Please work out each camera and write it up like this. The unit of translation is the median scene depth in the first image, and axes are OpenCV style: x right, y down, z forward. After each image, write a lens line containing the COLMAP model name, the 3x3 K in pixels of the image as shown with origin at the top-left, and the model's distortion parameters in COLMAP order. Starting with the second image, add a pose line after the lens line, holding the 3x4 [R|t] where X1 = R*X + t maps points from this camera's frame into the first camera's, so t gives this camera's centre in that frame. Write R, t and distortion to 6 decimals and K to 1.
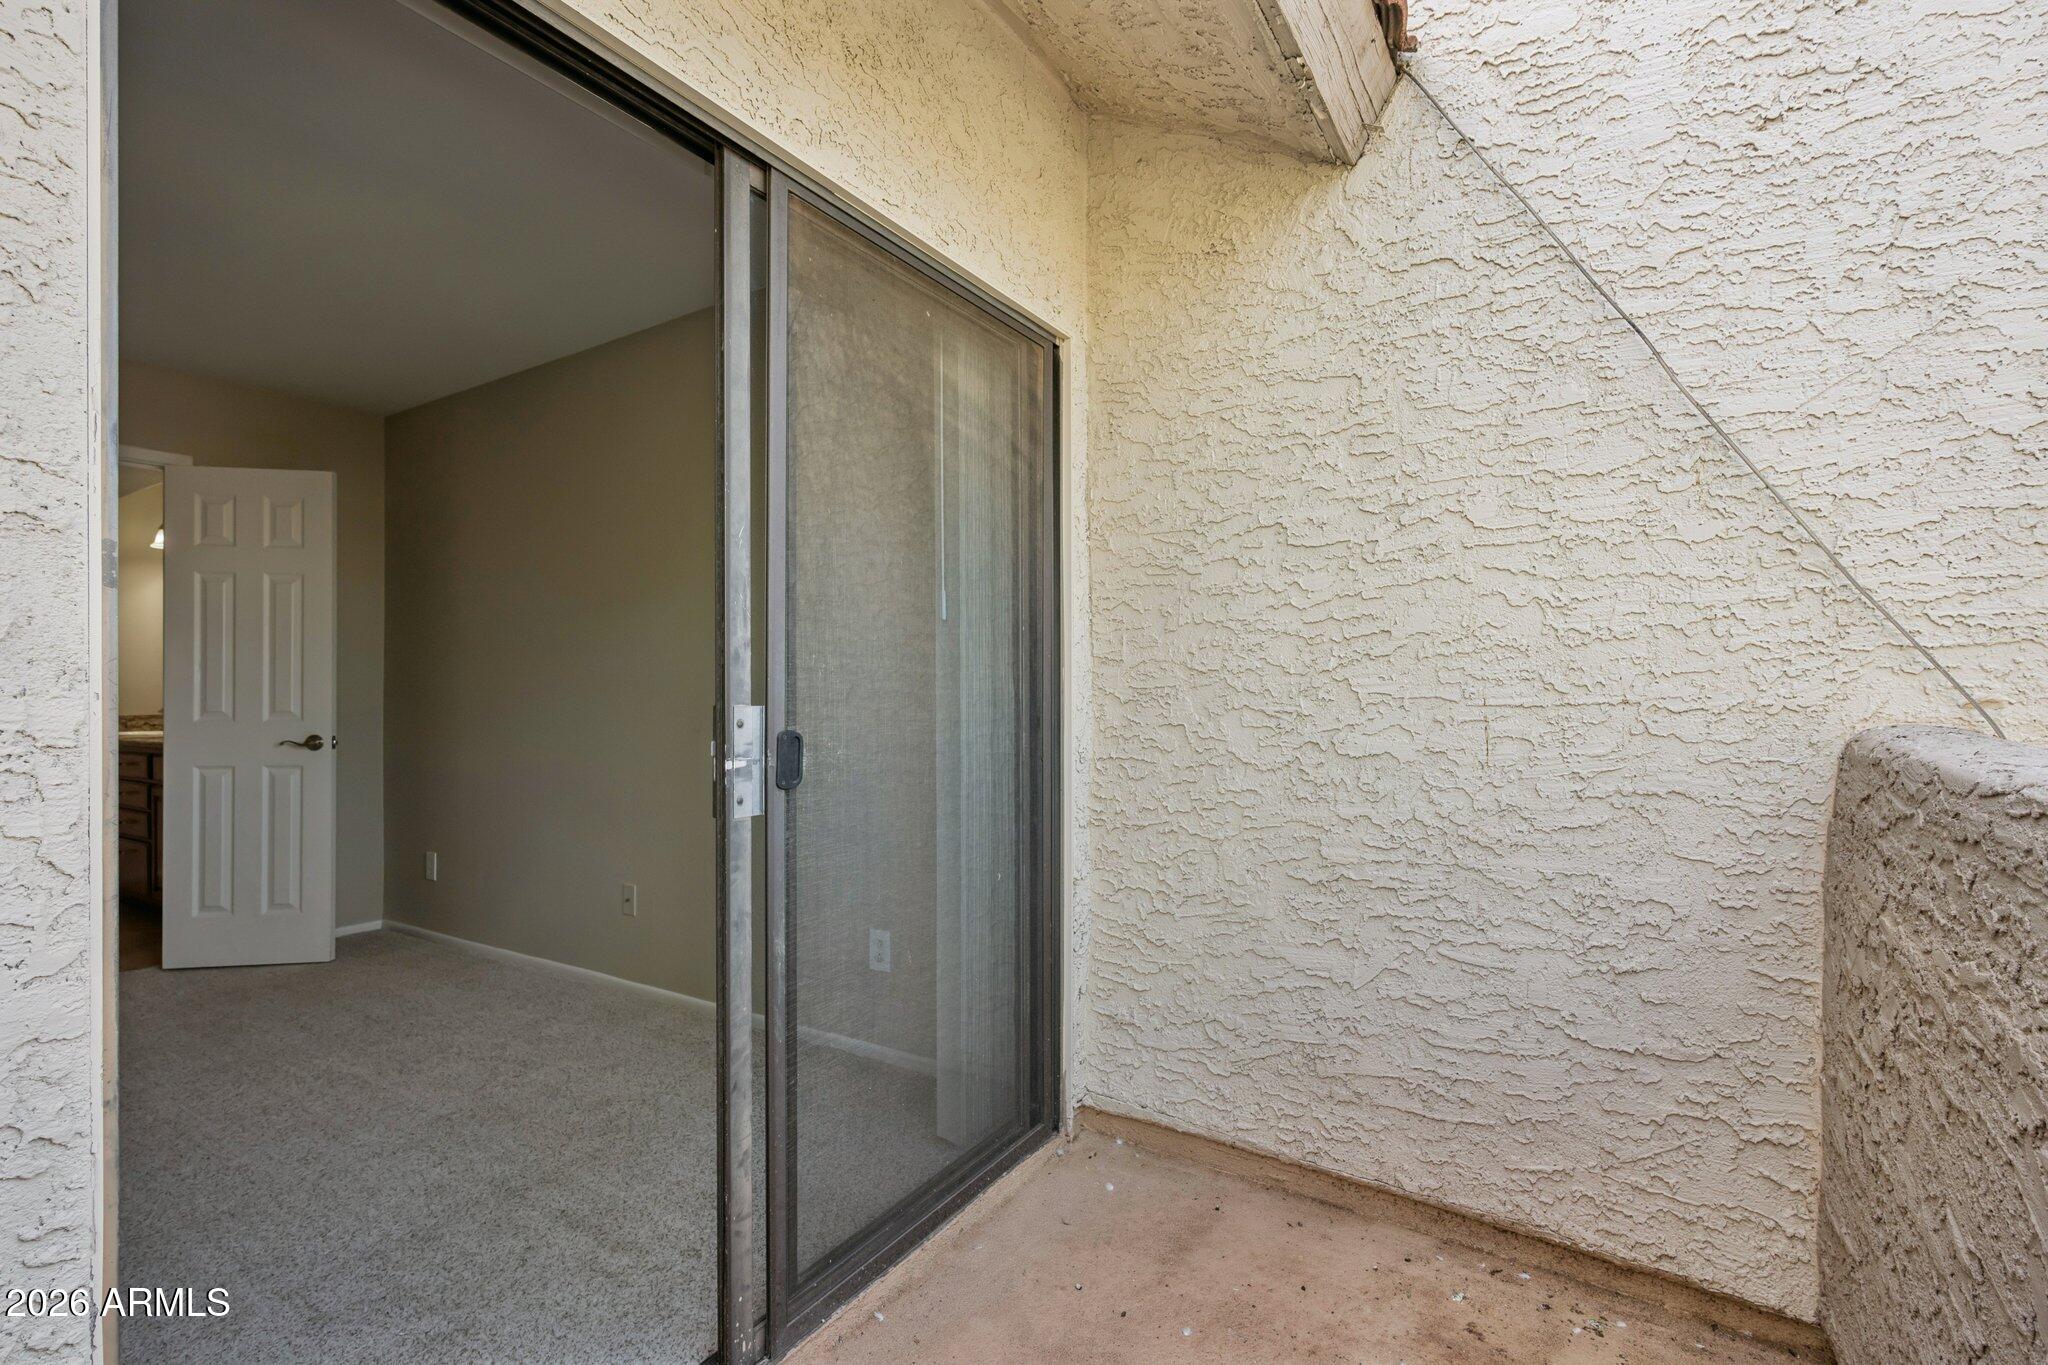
lens RADIAL K [[932.4, 0, 1018.7], [0, 932.4, 699.6], [0, 0, 1]] dist [0.000723, 0.000051]
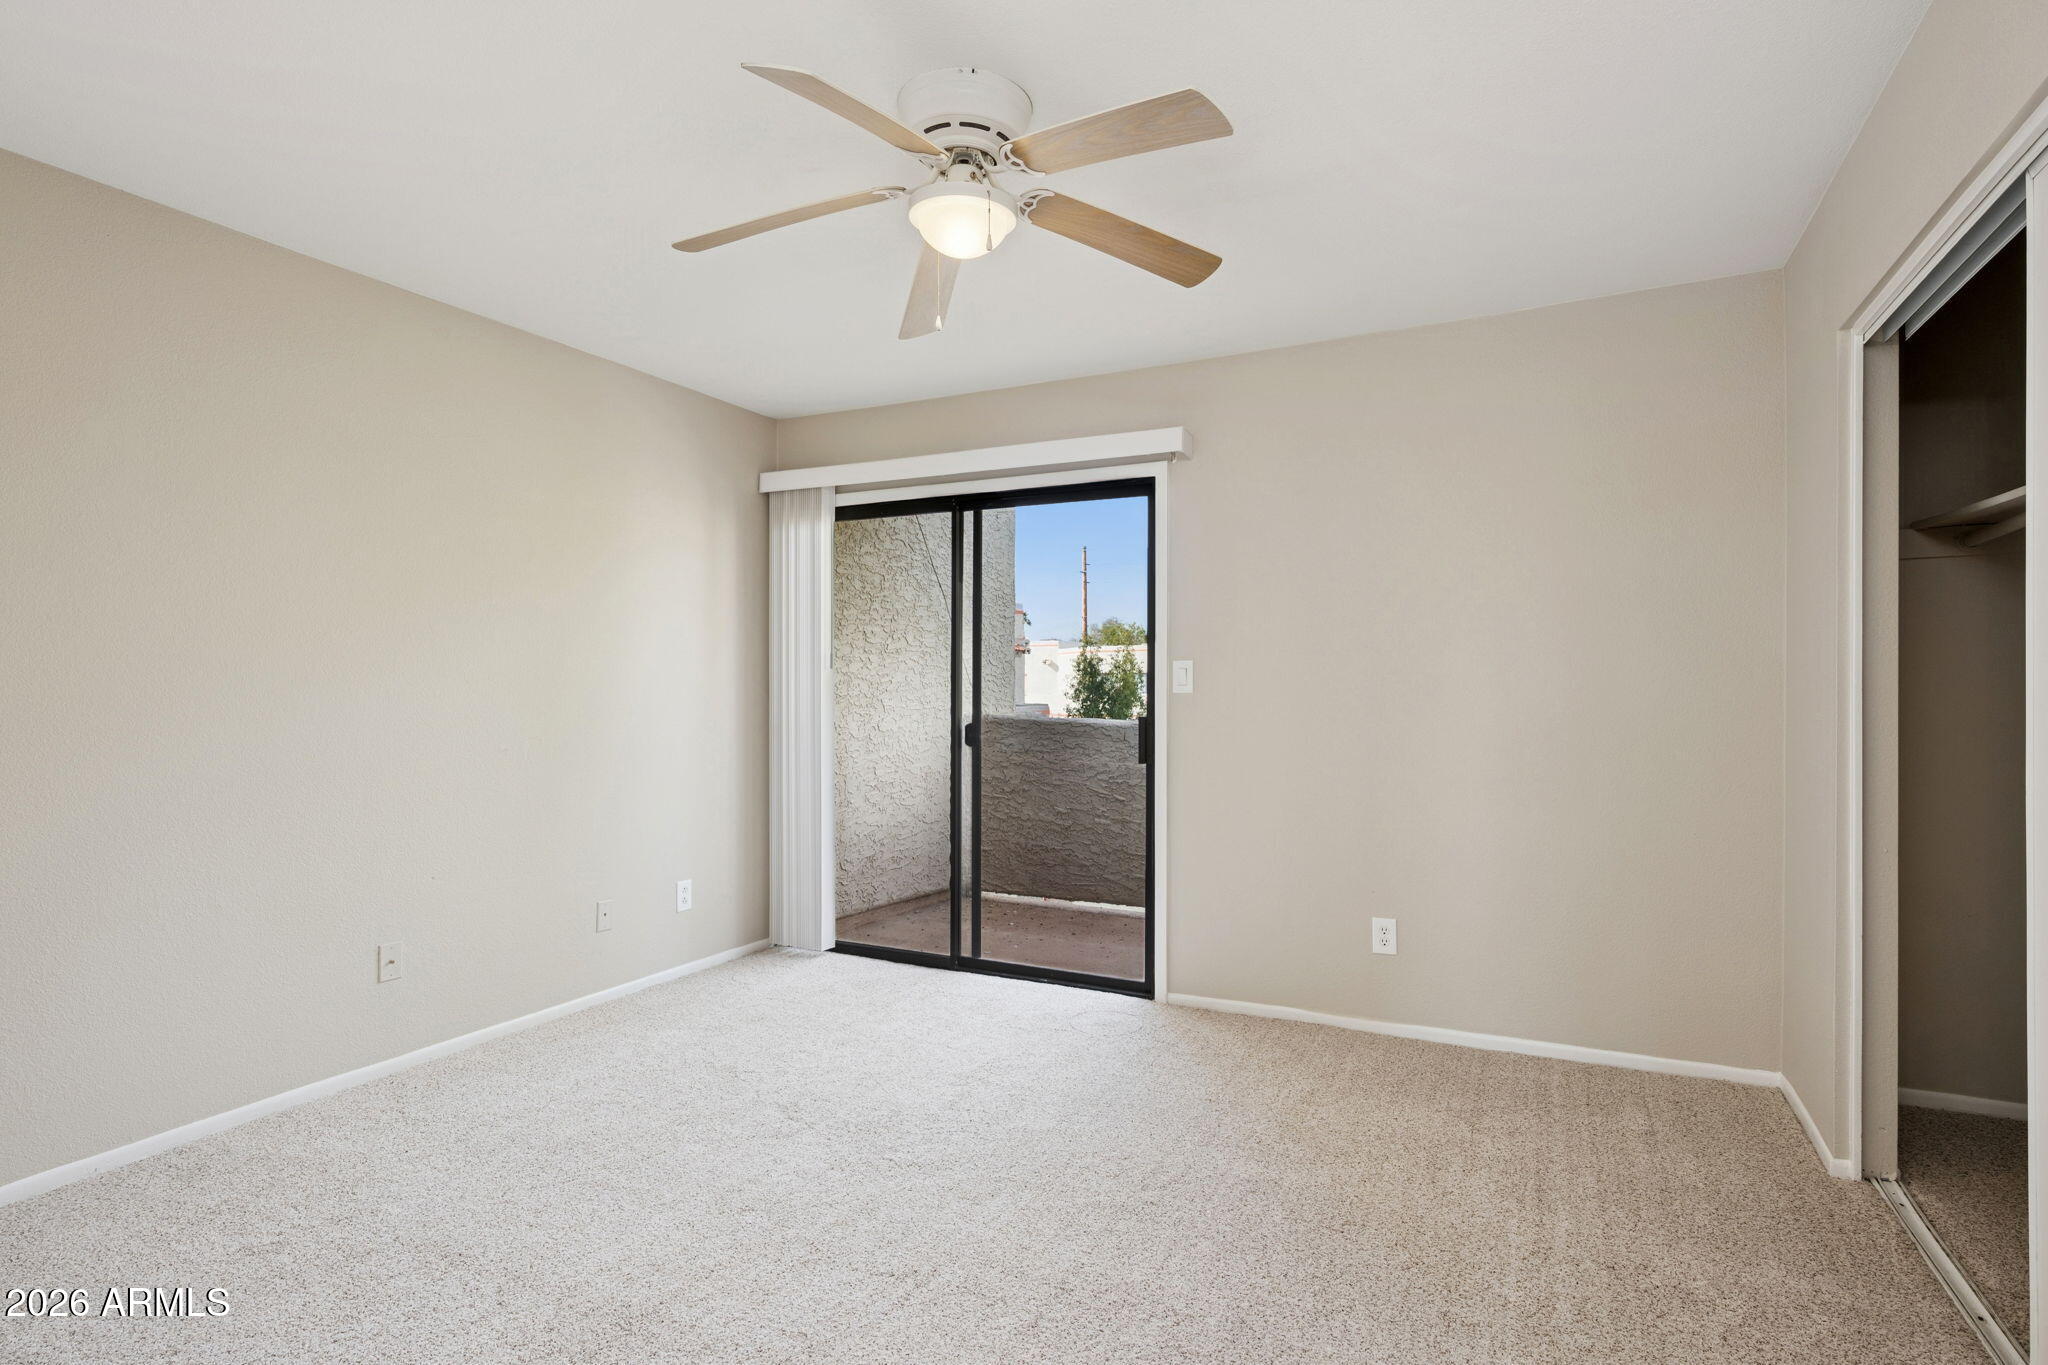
lens RADIAL K [[1027.7, 0, 1034.8], [0, 1027.7, 682.6], [0, 0, 1]] dist [0.002151, -0.001090]
pose [[-0.103168, 0.008483, 0.994628, -2.425569], [0.000172, 0.999964, -0.008511, -0.044825], [-0.994664, -0.000707, -0.103166, 0.907124]]
